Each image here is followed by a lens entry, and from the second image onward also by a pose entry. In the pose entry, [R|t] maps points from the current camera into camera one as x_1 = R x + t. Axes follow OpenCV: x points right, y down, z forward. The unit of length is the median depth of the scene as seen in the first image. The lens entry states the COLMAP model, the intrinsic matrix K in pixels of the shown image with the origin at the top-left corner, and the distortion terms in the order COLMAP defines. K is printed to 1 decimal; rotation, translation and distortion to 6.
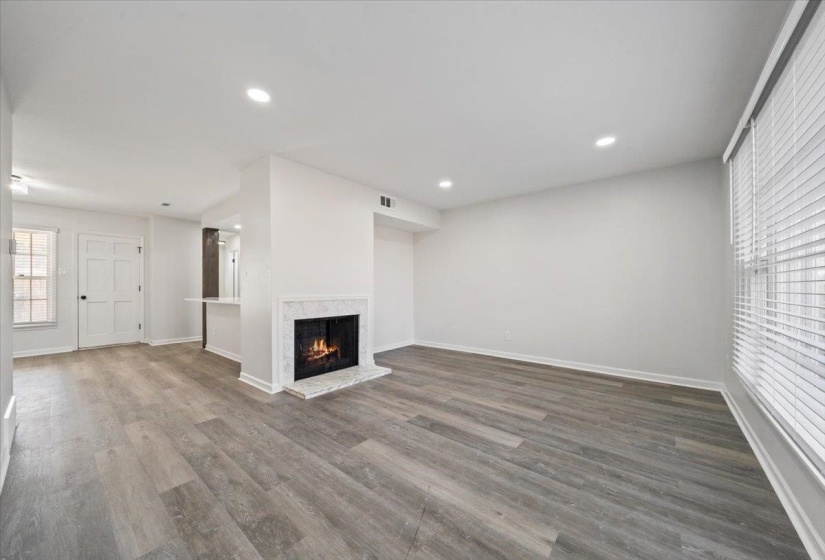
lens RADIAL K [[291.2, 0, 409.8], [0, 291.2, 287.6], [0, 0, 1]] dist [0.001325, -0.000424]
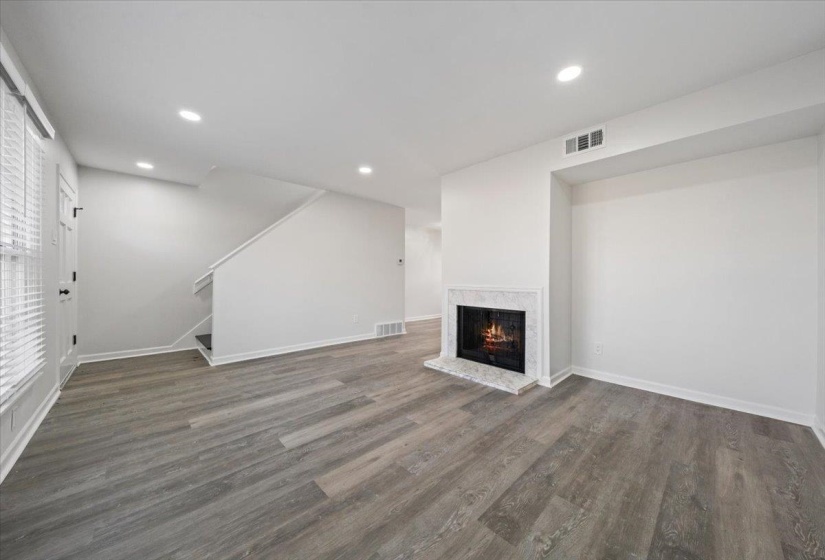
lens RADIAL K [[291.2, 0, 416.3], [0, 291.2, 278.2], [0, 0, 1]] dist [0.001325, -0.000424]
pose [[-0.096296, -0.003527, -0.995347, 0.999105], [0.000508, 0.999993, -0.003593, 0.007256], [0.995353, -0.000852, -0.096293, 1.194598]]
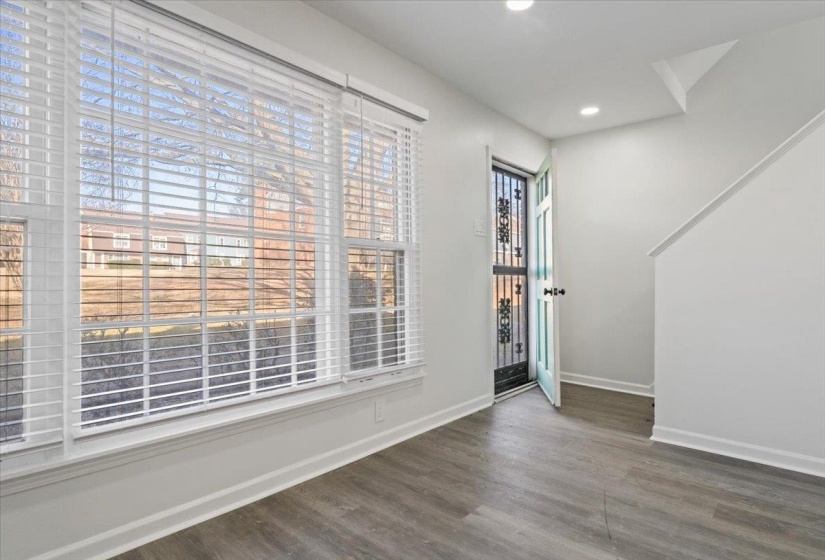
lens RADIAL K [[455.8, 0, 408.8], [0, 455.8, 275.2], [0, 0, 1]] dist [0.002270, 0.001314]
pose [[-0.999711, -0.011755, 0.020981, 0.333049], [-0.011793, 0.999929, -0.001688, 0.008747], [-0.020960, -0.001935, -0.999778, 1.272763]]
